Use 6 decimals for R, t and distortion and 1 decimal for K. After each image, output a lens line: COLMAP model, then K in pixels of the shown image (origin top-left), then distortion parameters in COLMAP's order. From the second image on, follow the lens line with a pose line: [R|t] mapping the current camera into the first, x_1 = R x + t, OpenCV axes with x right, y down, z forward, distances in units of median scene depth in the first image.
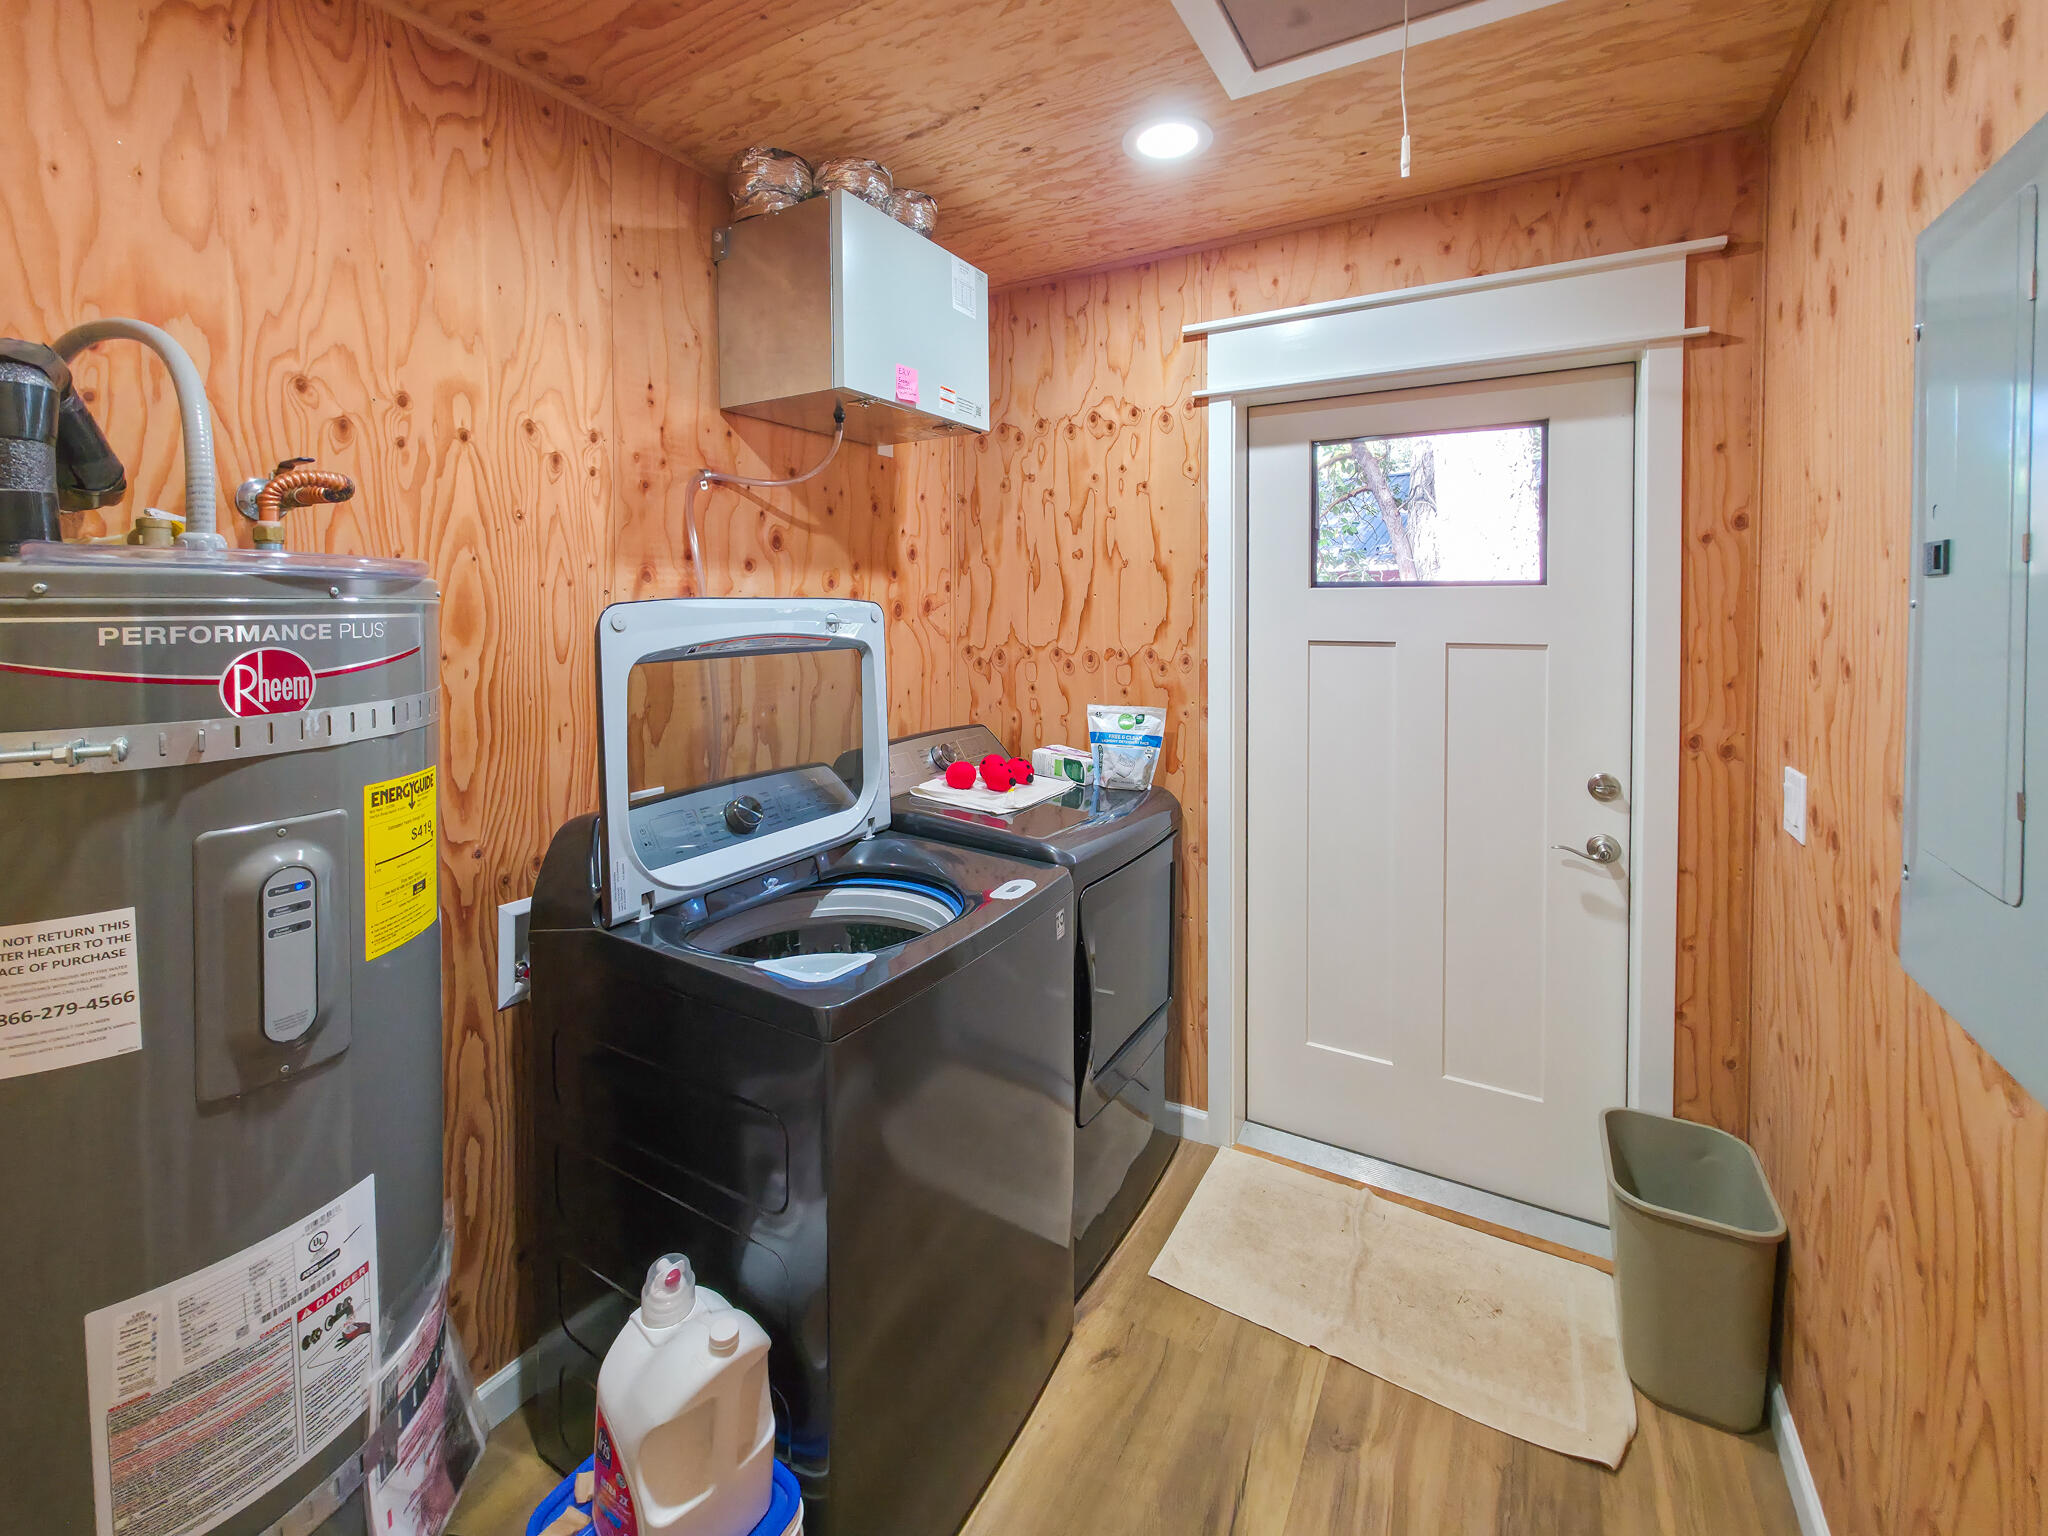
lens RADIAL K [[839.3, 0, 1053.9], [0, 839.3, 624.7], [0, 0, 1]] dist [0.003030, -0.000737]
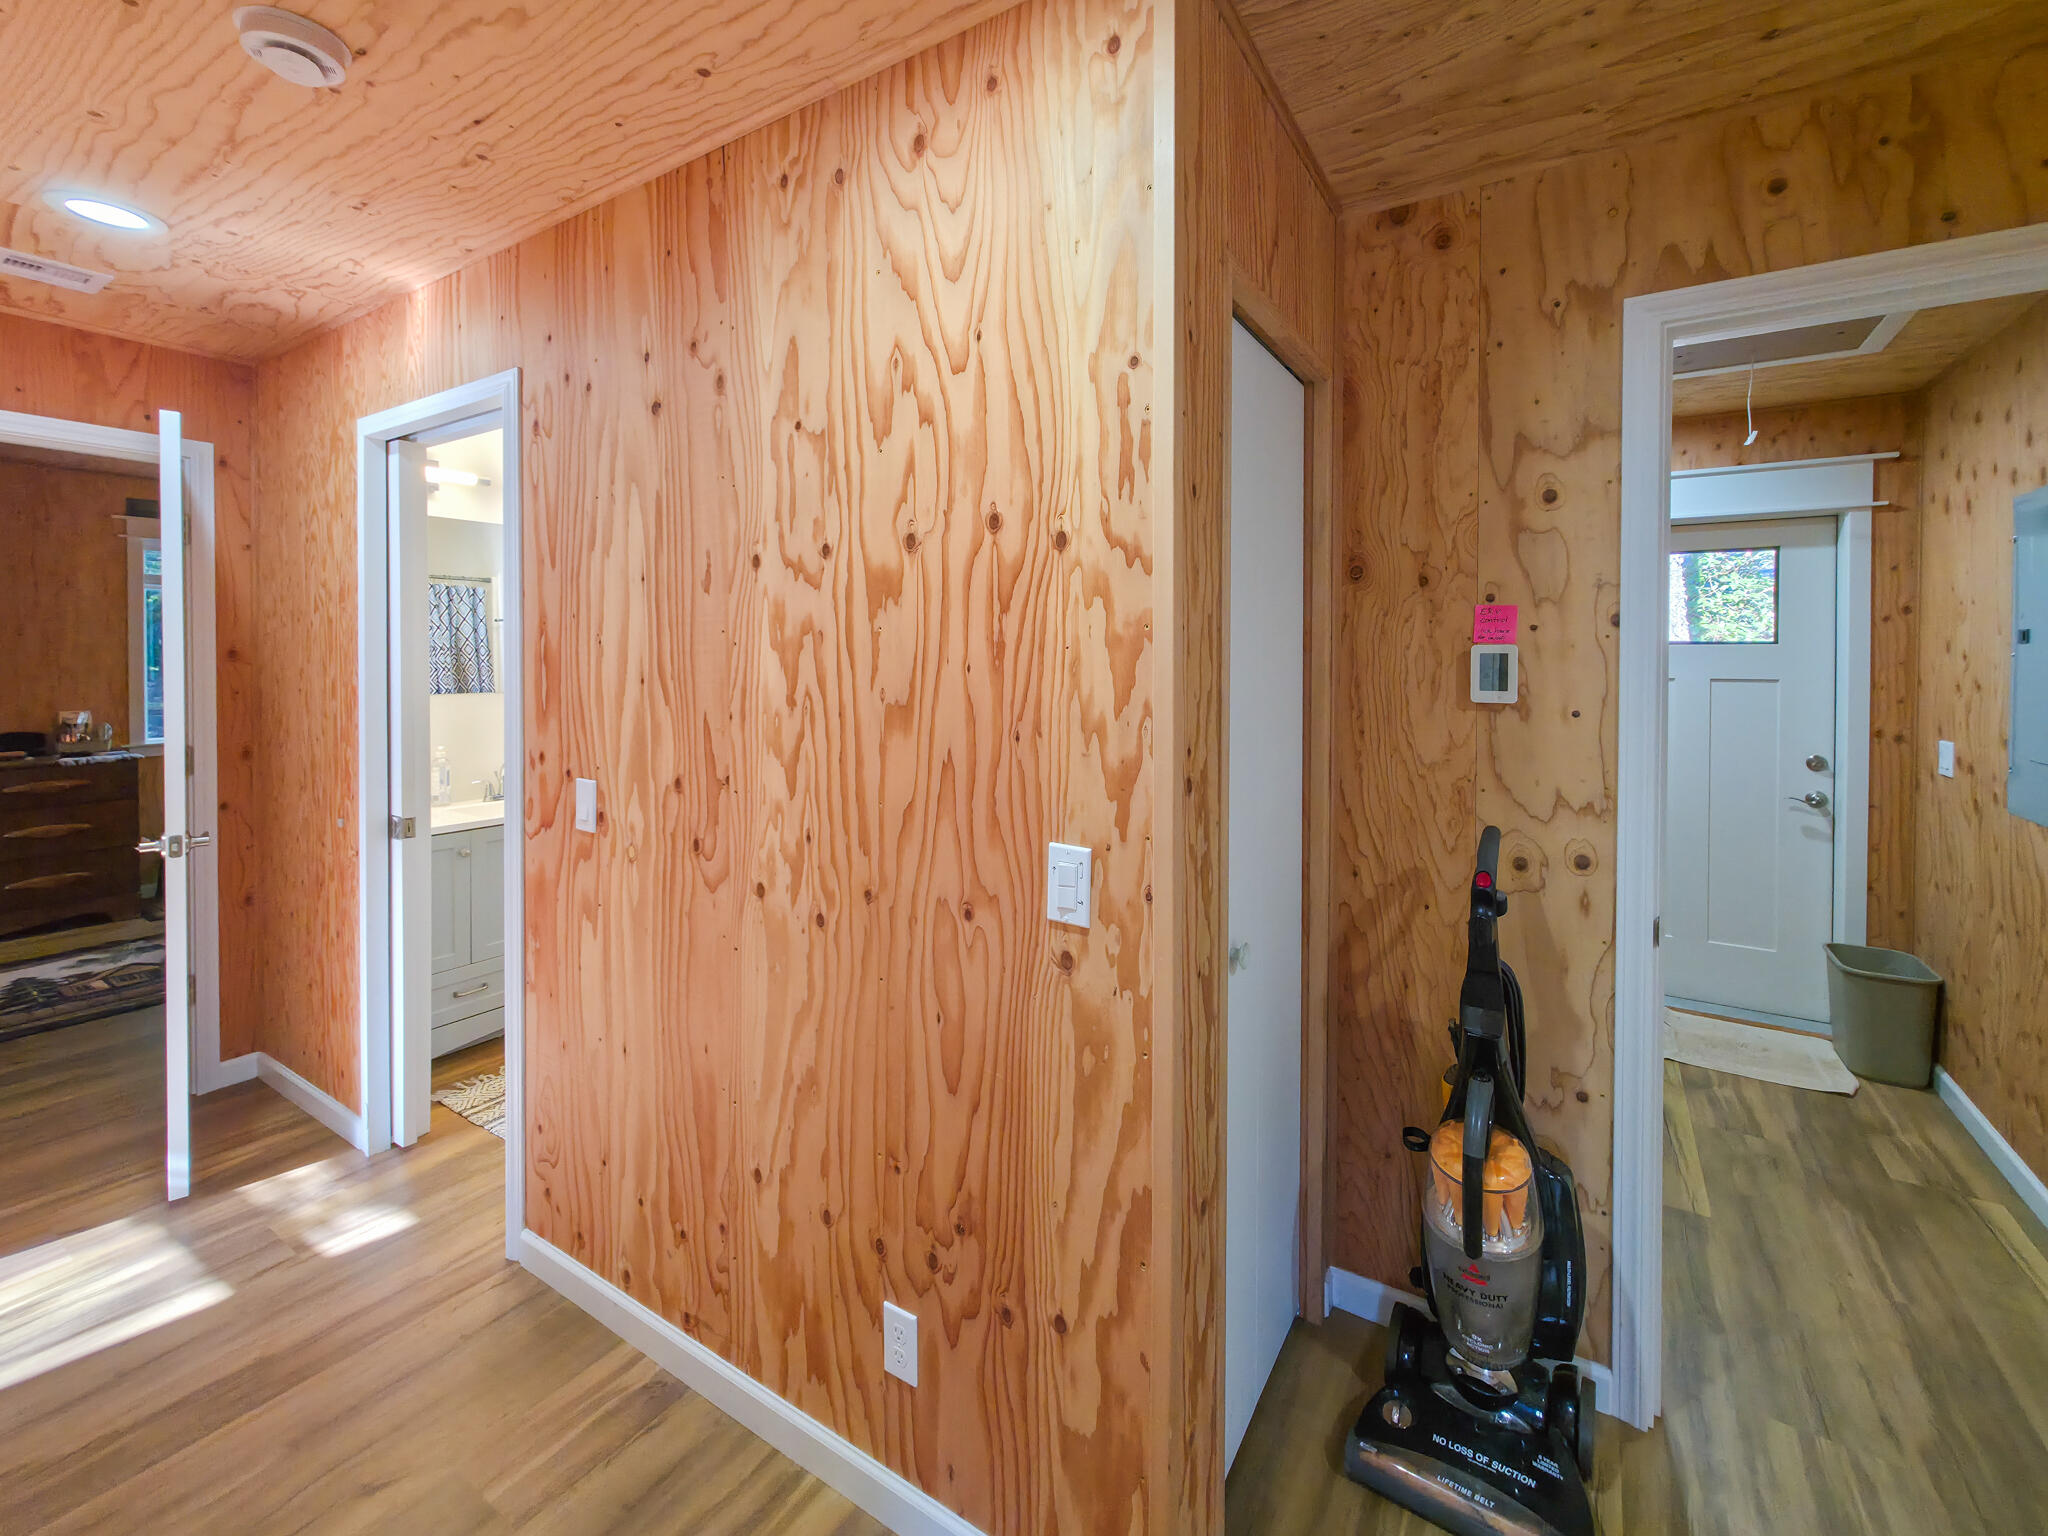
lens RADIAL K [[839.3, 0, 1050.5], [0, 839.3, 665.3], [0, 0, 1]] dist [0.003030, -0.000737]
pose [[0.998936, 0.007426, -0.045520, -0.922416], [-0.008004, 0.999889, -0.012535, 0.032637], [0.045422, 0.012886, 0.998885, -0.870946]]
